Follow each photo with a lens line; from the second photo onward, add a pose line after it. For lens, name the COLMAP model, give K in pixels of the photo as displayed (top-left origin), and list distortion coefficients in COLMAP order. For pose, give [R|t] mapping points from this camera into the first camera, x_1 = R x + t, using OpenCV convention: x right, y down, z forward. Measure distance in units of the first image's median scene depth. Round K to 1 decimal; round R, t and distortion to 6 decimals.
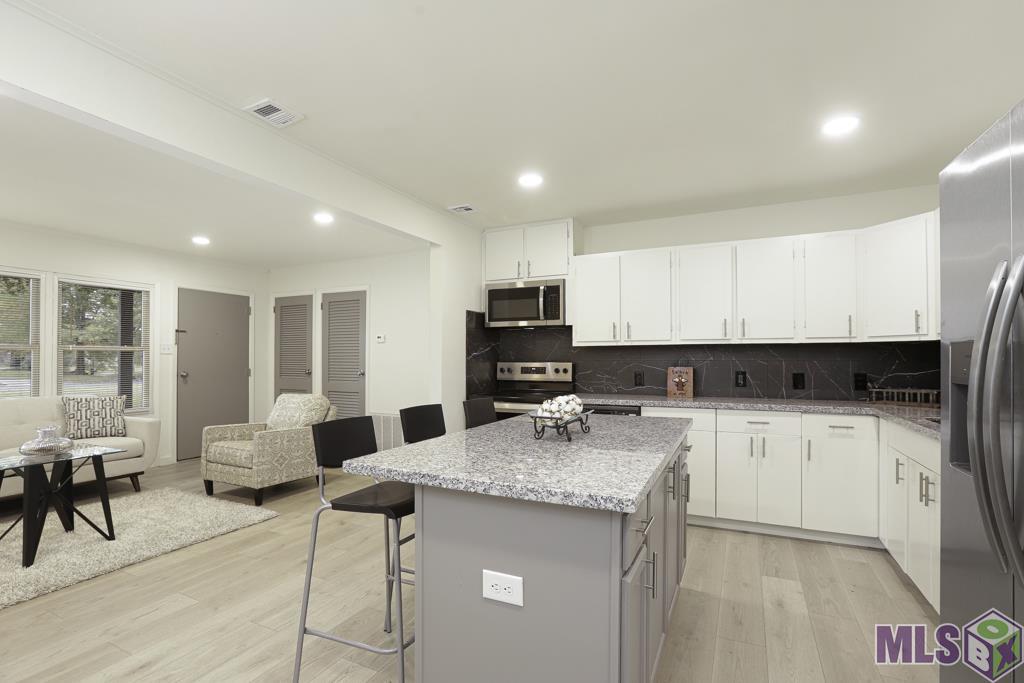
lens RADIAL K [[479.9, 0, 512.0], [0, 479.9, 341.5], [0, 0, 1]] dist [-0.049752, 0.020829]
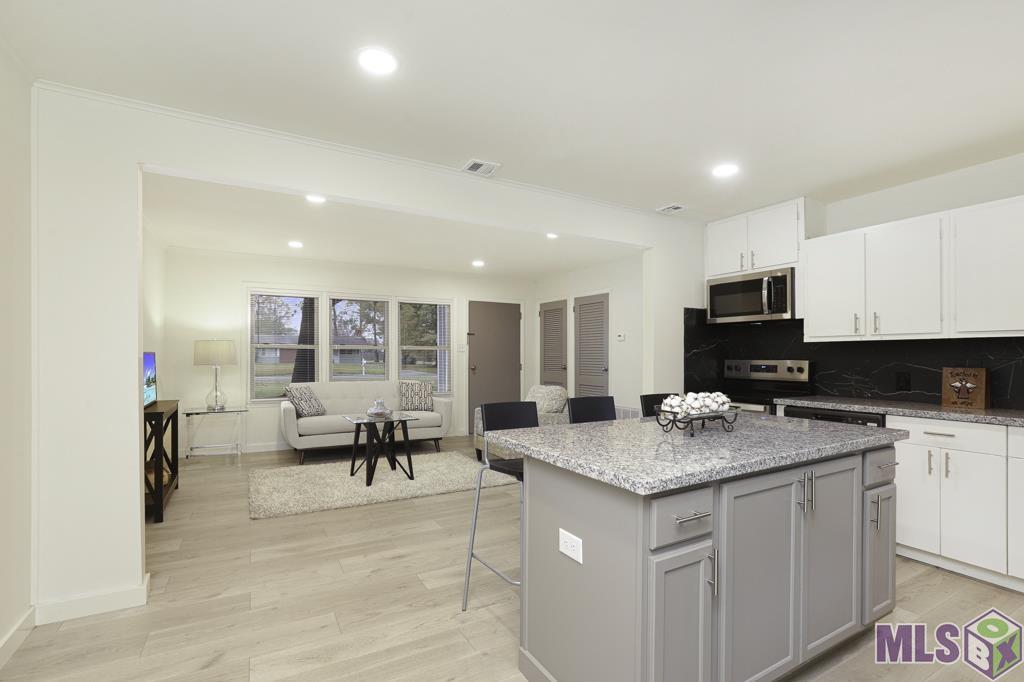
lens RADIAL K [[479.9, 0, 512.0], [0, 479.9, 341.0], [0, 0, 1]] dist [-0.049752, 0.020829]
pose [[0.818054, -0.013344, -0.574986, 0.186345], [0.015983, 0.999872, -0.000465, -0.000626], [0.574919, -0.008809, 0.818163, -0.022998]]
